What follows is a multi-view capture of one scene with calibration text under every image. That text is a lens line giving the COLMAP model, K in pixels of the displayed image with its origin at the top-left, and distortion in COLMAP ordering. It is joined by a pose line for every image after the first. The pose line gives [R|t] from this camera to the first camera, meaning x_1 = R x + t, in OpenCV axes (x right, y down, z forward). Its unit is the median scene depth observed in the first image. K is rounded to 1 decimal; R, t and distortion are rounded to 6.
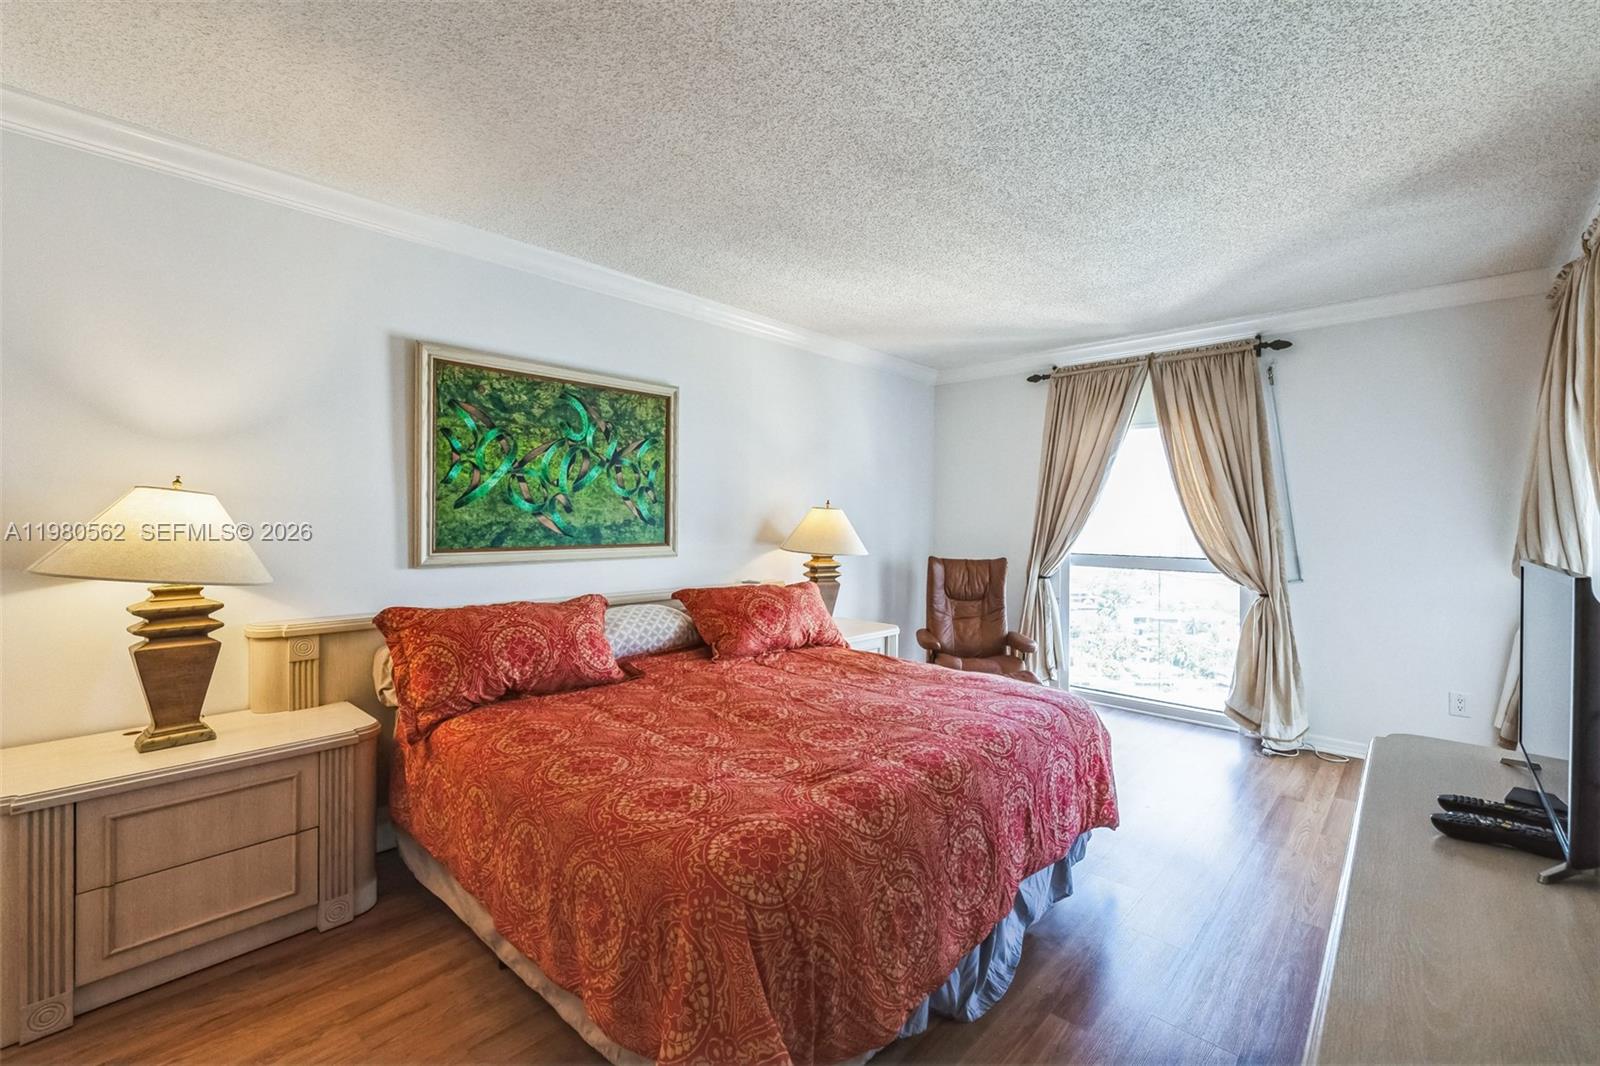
lens RADIAL K [[681.8, 0, 789.5], [0, 681.8, 529.3], [0, 0, 1]] dist [-0.000926, 0.001459]
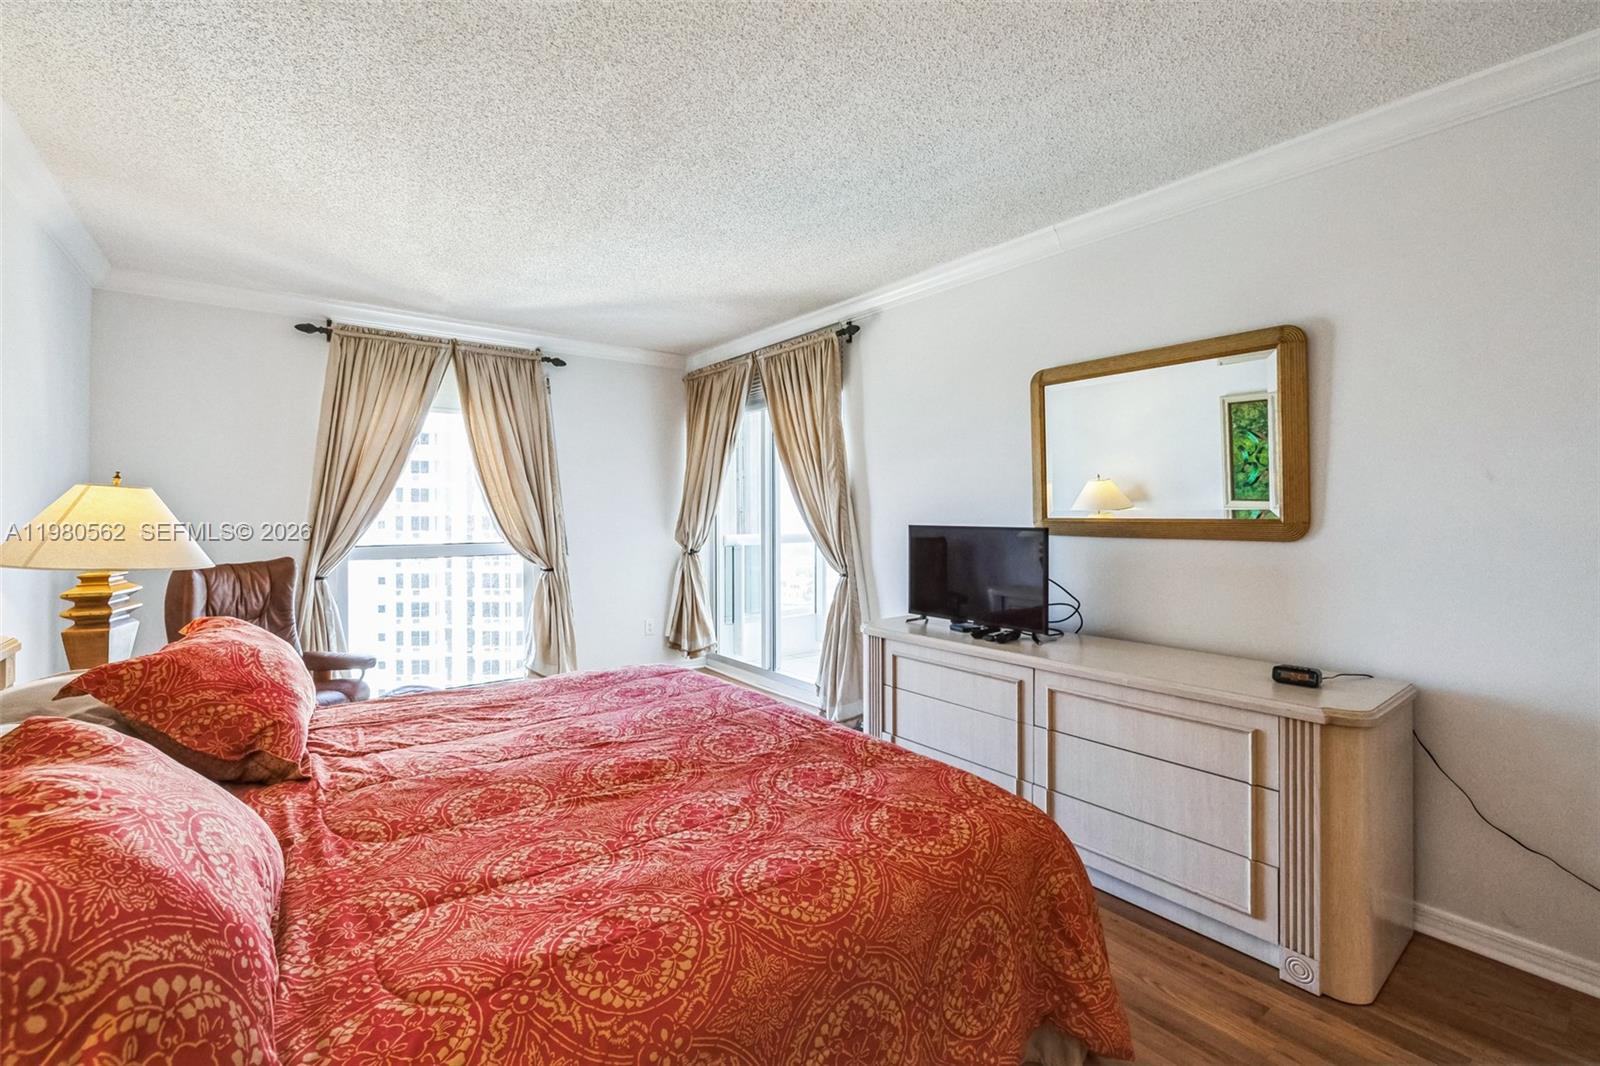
lens RADIAL K [[681.8, 0, 794.7], [0, 681.8, 517.8], [0, 0, 1]] dist [-0.000926, 0.001459]
pose [[0.152623, -0.019619, 0.988090, -0.412798], [0.014925, 0.999735, 0.017545, -0.007915], [-0.988172, 0.012069, 0.152875, 0.391014]]
